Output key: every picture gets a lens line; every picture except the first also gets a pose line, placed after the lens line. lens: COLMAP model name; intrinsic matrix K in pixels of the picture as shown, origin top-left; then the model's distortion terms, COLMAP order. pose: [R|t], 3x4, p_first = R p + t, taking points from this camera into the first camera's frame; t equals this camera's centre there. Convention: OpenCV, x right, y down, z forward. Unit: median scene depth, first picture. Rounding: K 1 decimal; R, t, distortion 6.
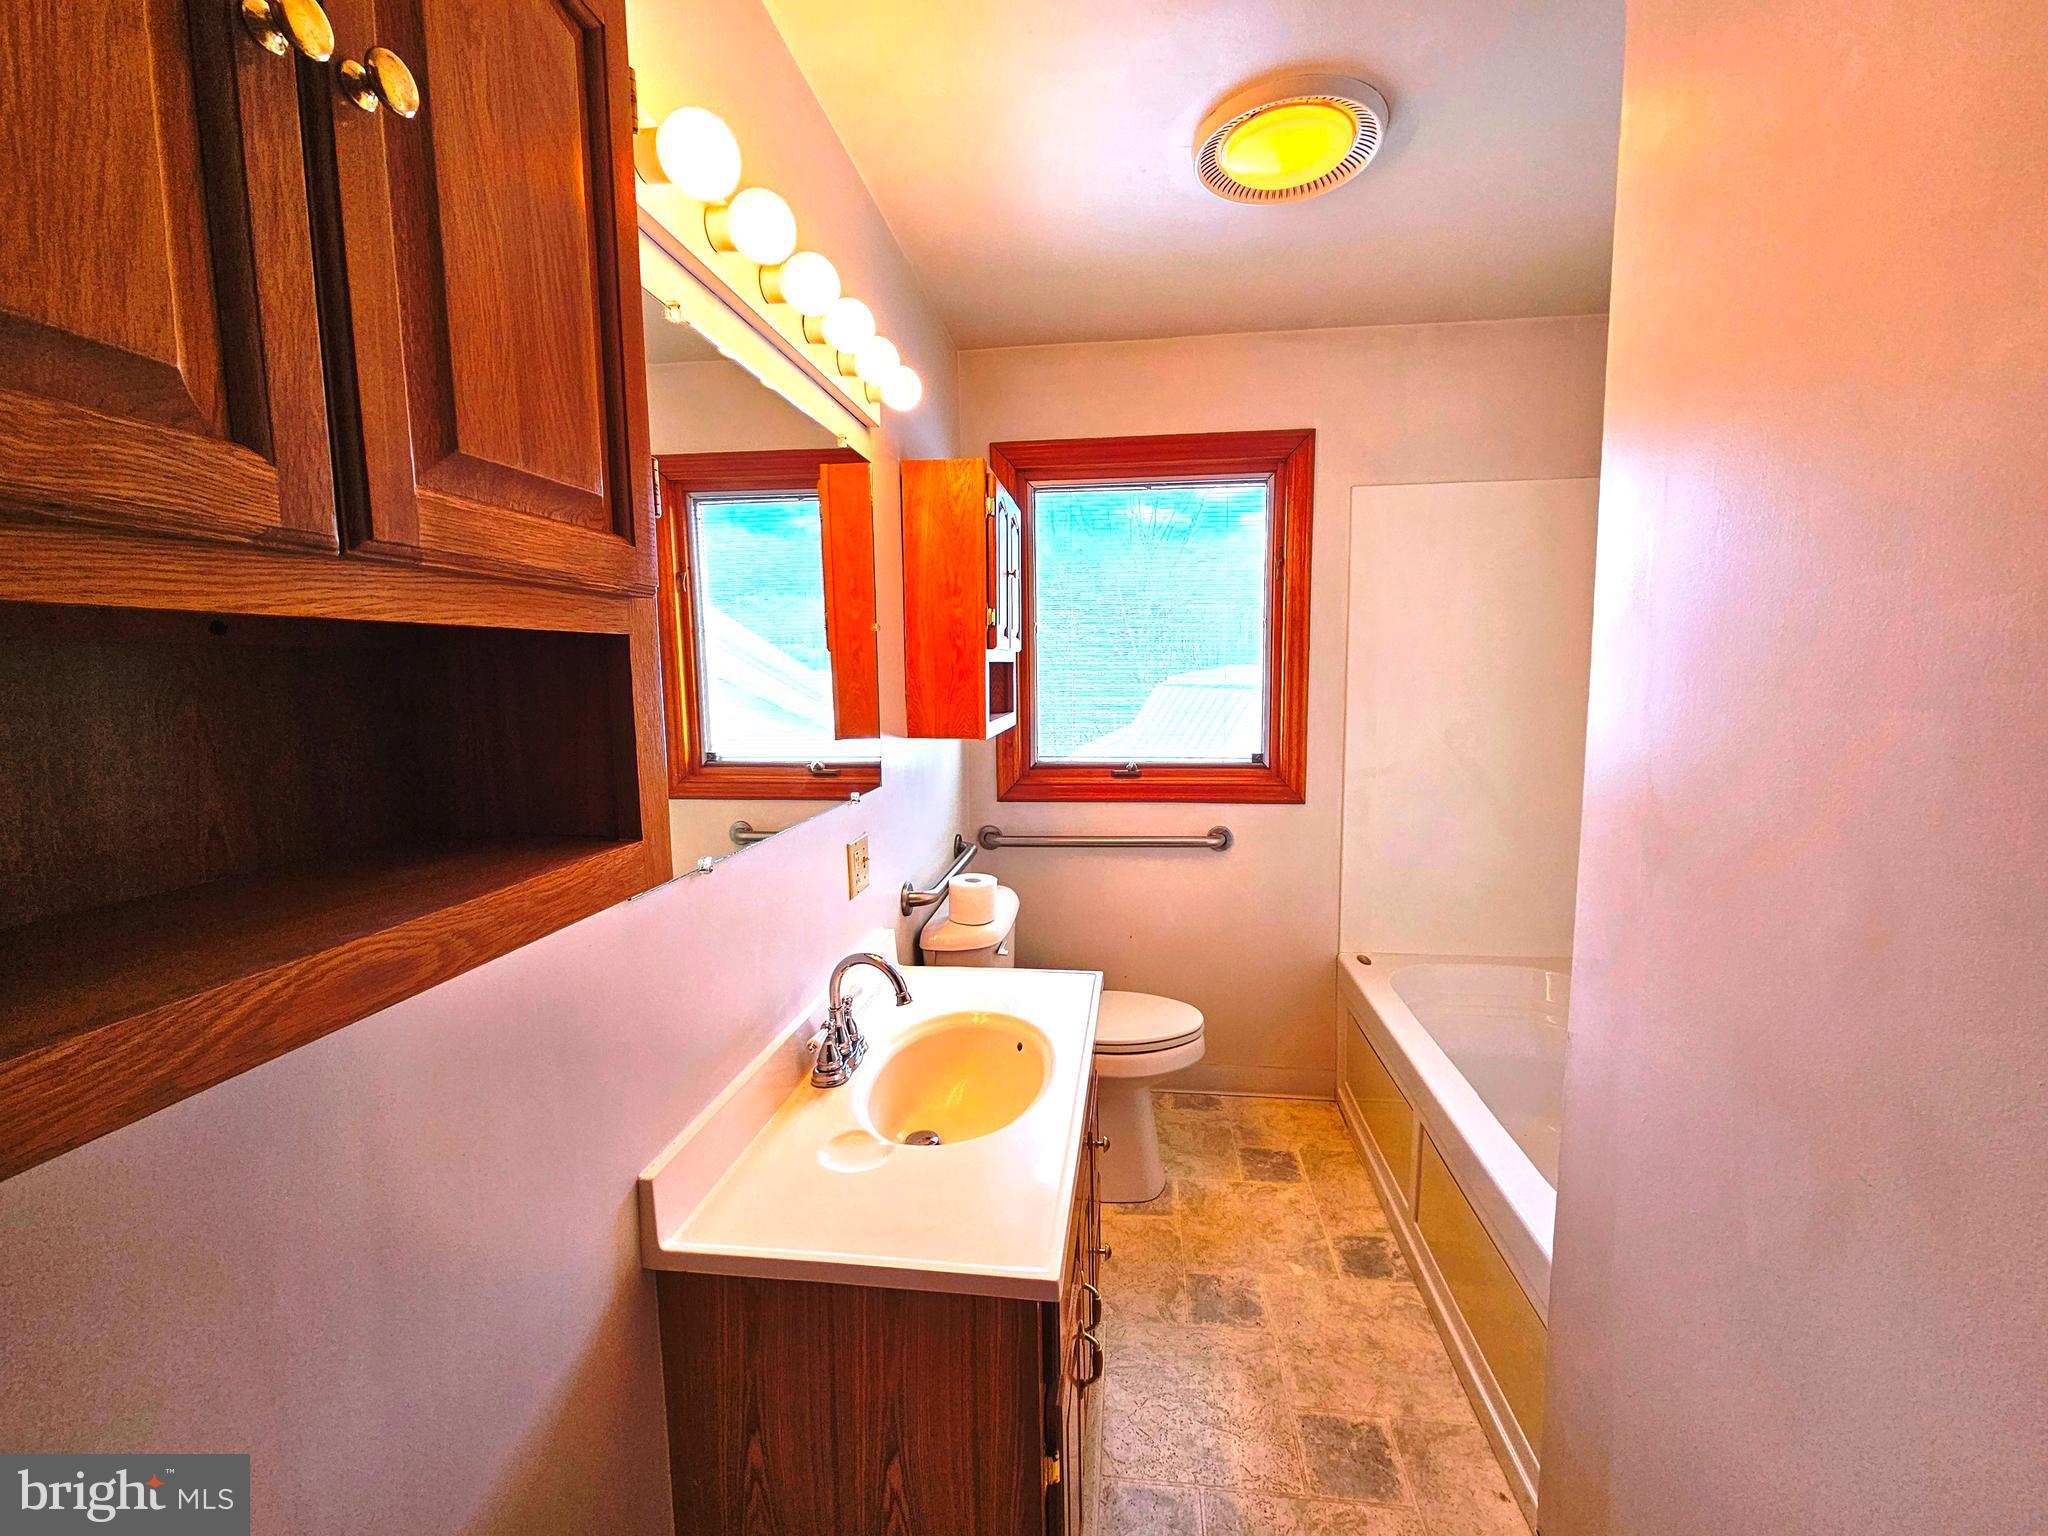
lens RADIAL K [[834.6, 0, 1024.6], [0, 834.6, 764.1], [0, 0, 1]] dist [-0.002585, 0.002261]
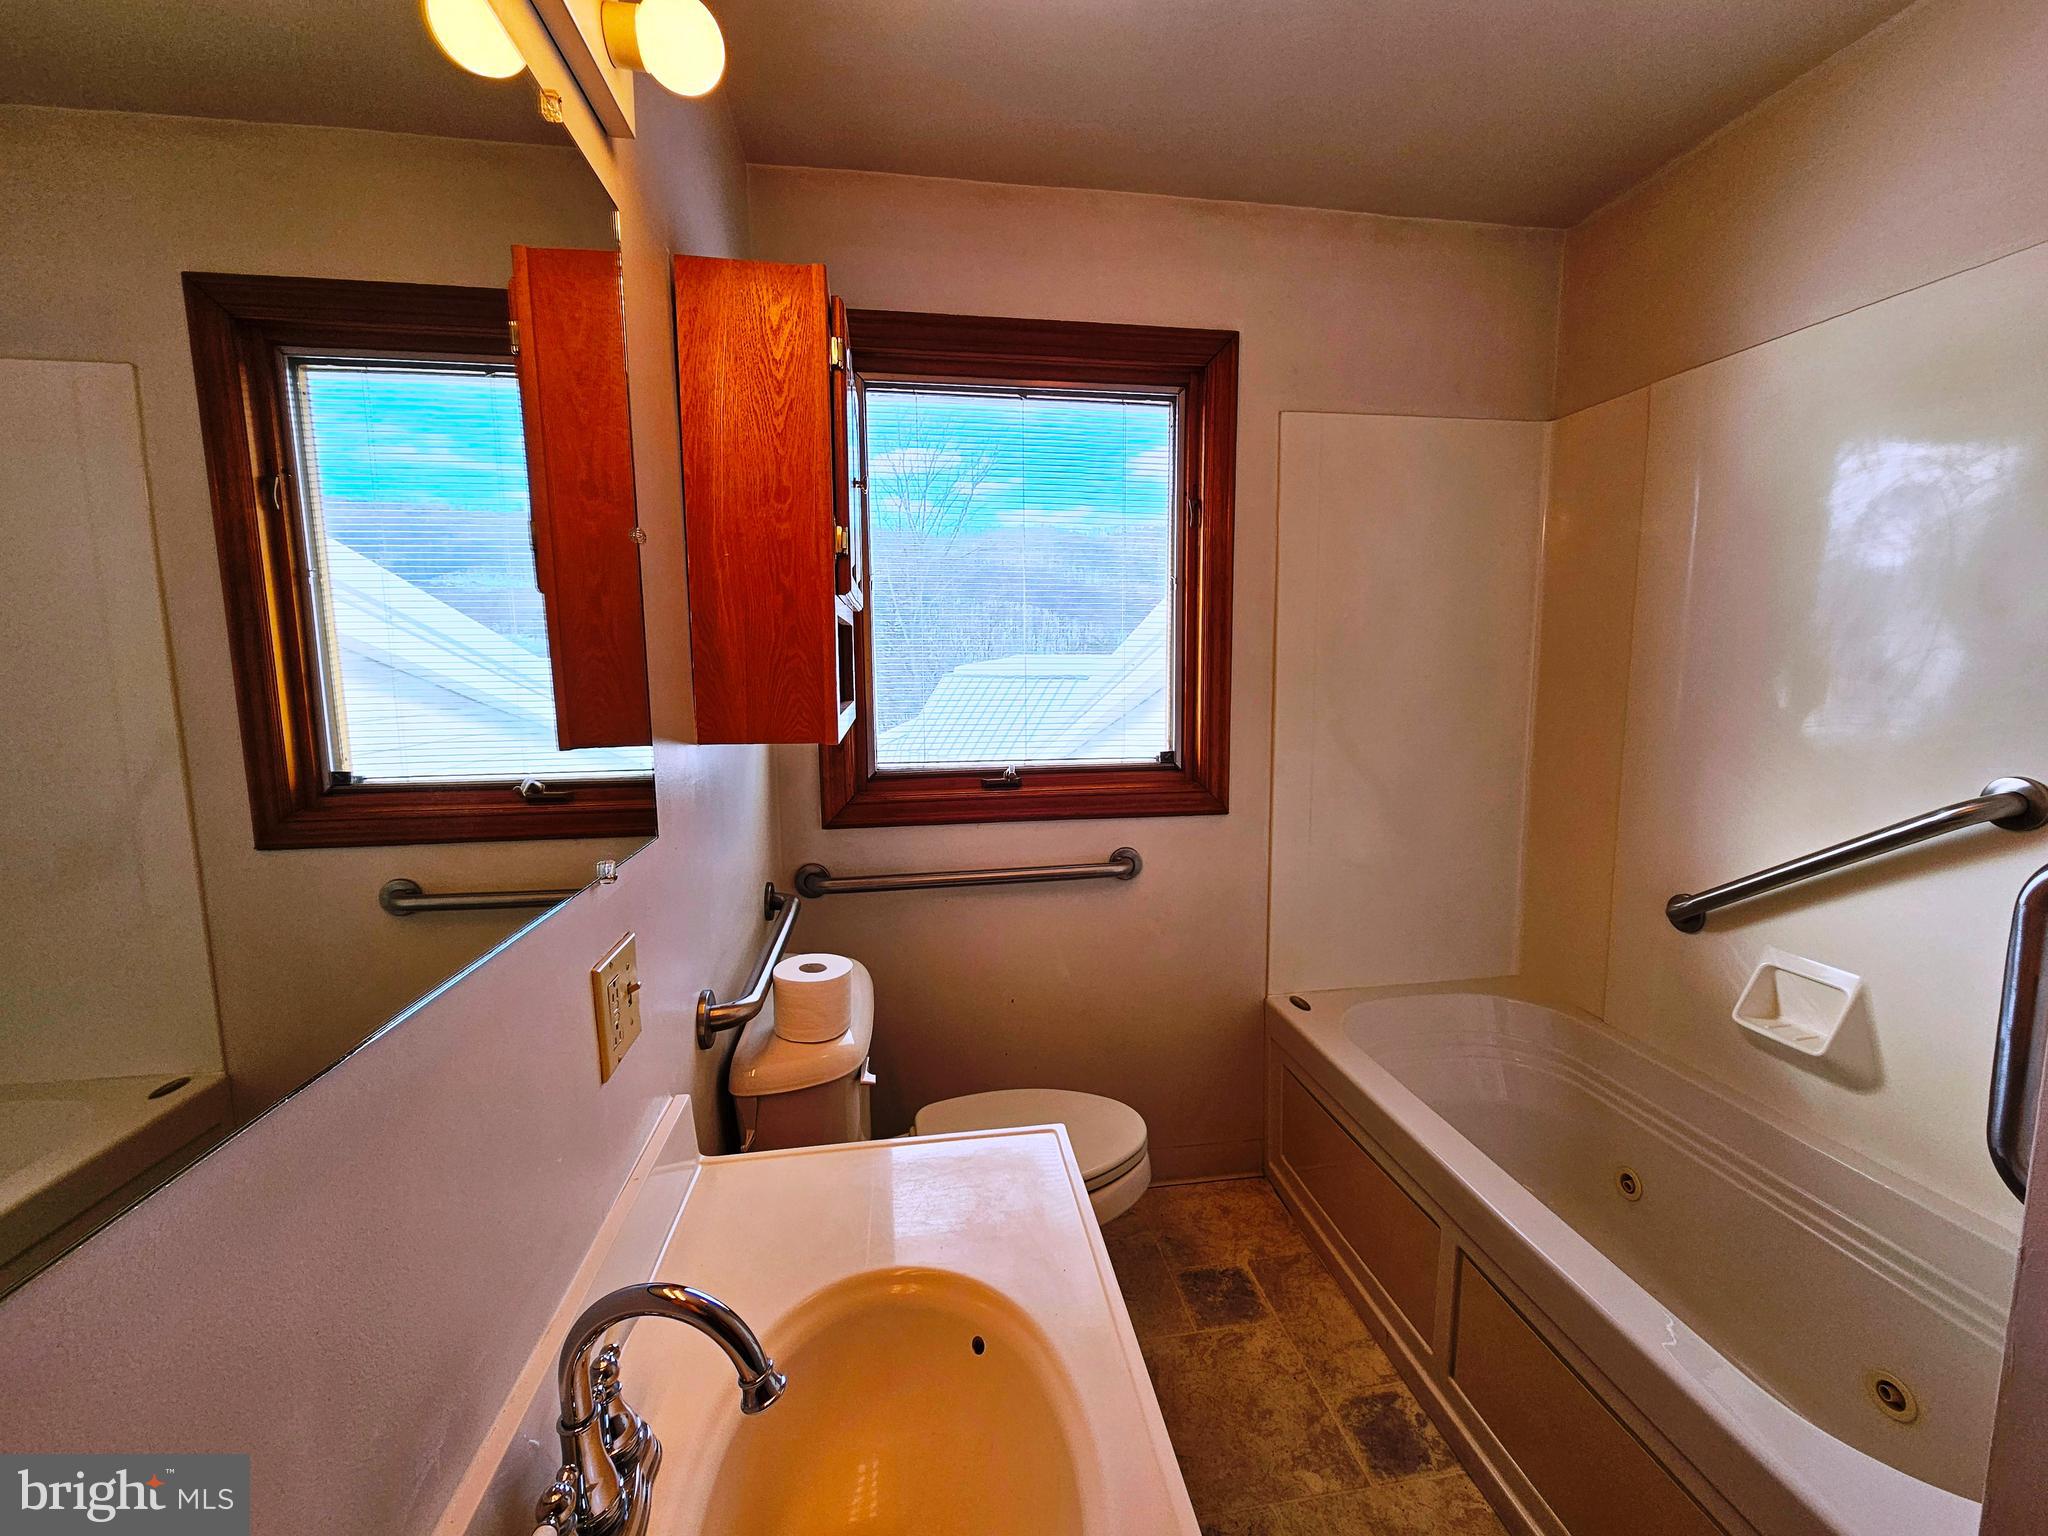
lens RADIAL K [[834.6, 0, 1029.6], [0, 834.6, 764.4], [0, 0, 1]] dist [-0.002585, 0.002261]
pose [[0.959640, -0.030420, 0.279581, -0.064411], [0.028265, 0.999532, 0.011738, -0.014019], [-0.279807, -0.003362, 0.960050, 0.297368]]
